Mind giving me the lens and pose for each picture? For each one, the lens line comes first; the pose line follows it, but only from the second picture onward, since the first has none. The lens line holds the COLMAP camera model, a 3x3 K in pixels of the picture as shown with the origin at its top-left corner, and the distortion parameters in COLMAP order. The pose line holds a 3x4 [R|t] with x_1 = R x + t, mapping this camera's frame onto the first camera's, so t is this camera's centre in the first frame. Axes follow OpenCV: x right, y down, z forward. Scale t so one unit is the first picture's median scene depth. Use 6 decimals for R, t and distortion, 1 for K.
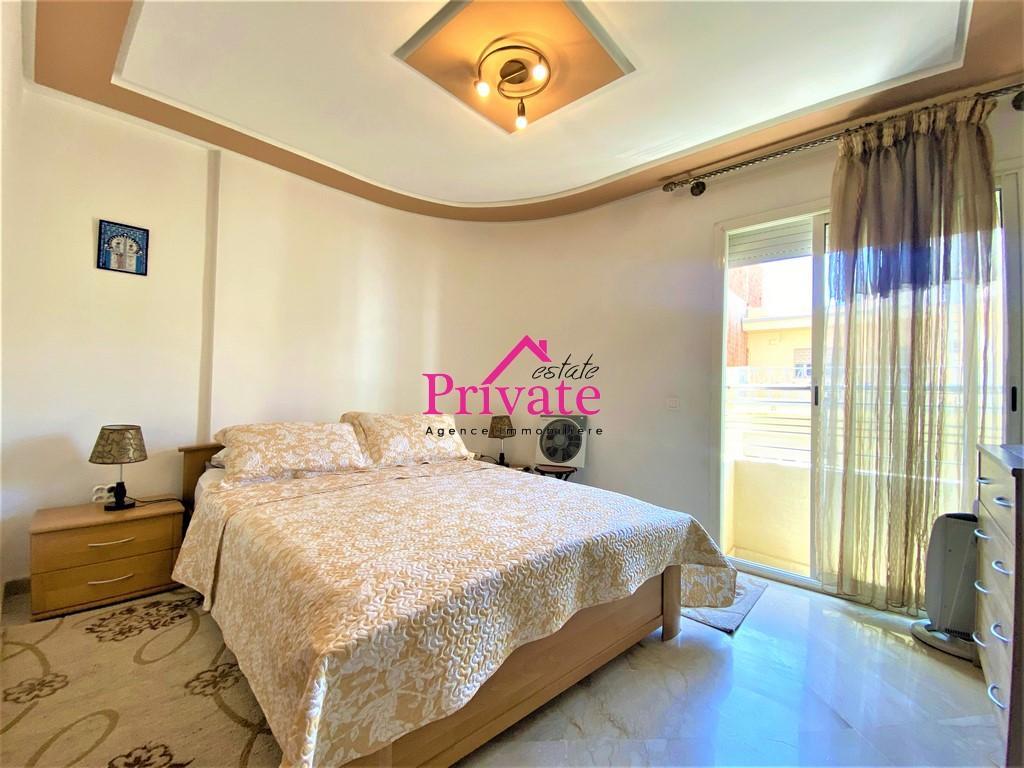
lens RADIAL K [[408.4, 0, 512.0], [0, 408.4, 384.0], [0, 0, 1]] dist [-0.014710, -0.009301]
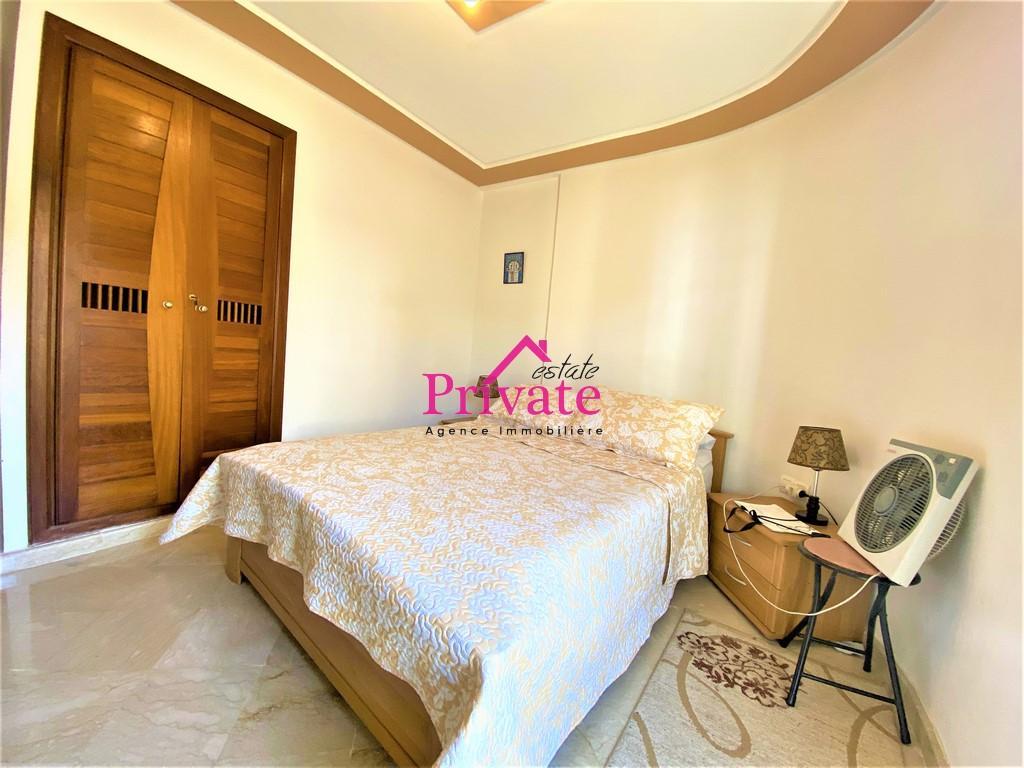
lens RADIAL K [[421.2, 0, 506.7], [0, 421.2, 381.4], [0, 0, 1]] dist [-0.019967, -0.000160]
pose [[0.142978, 0.045993, -0.988657, 0.669539], [-0.068050, 0.997013, 0.036541, 0.042534], [0.987384, 0.062054, 0.145681, 0.762586]]
